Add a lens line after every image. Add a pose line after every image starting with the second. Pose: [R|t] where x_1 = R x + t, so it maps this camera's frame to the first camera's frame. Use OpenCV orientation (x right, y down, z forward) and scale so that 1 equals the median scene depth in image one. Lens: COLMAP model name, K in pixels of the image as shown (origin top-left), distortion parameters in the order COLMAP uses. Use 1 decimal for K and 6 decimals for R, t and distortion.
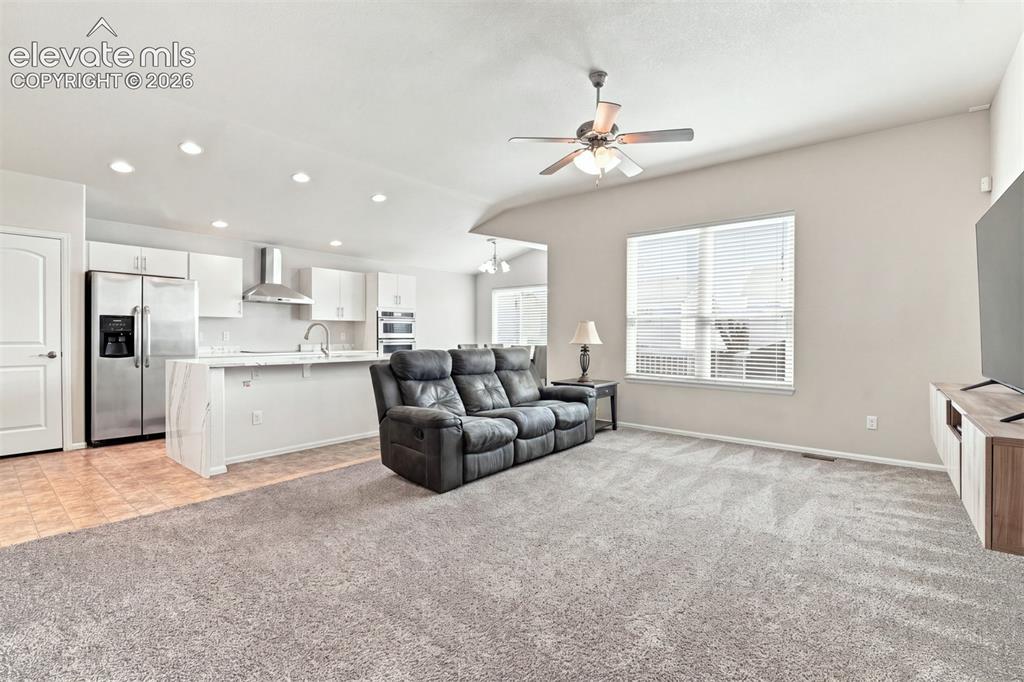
lens RADIAL K [[460.5, 0, 533.8], [0, 460.5, 342.9], [0, 0, 1]] dist [-0.034616, -0.000140]
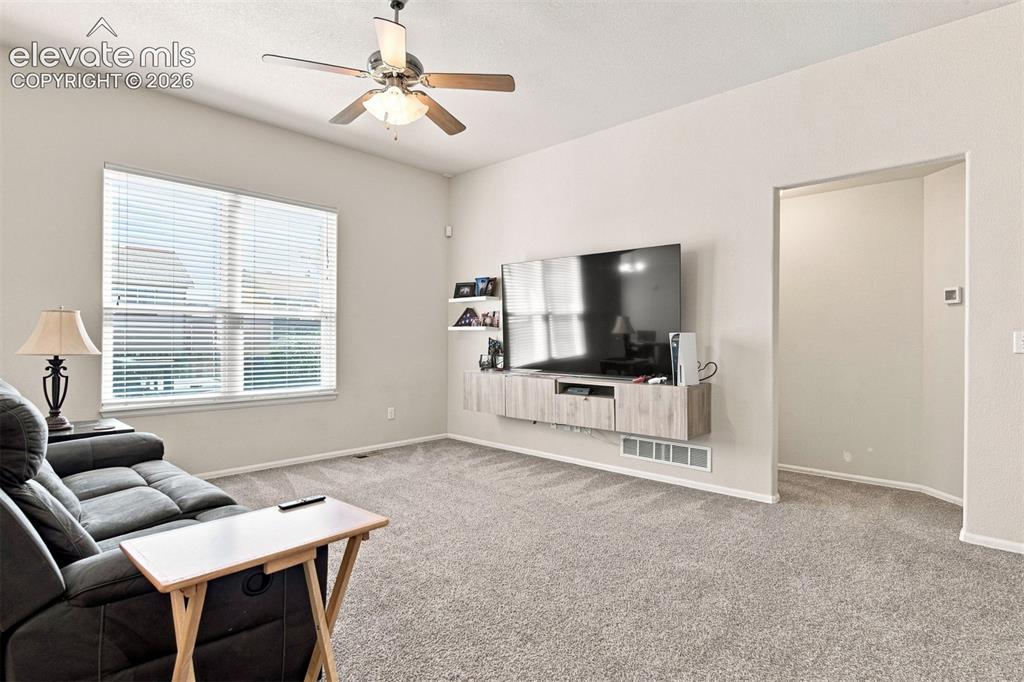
lens RADIAL K [[512.8, 0, 512.0], [0, 512.8, 341.0], [0, 0, 1]] dist [0.000210, -0.000037]
pose [[0.082271, -0.007197, 0.996584, -0.485599], [0.013095, 0.999895, 0.006140, -0.010870], [-0.996524, 0.012545, 0.082357, 0.536333]]
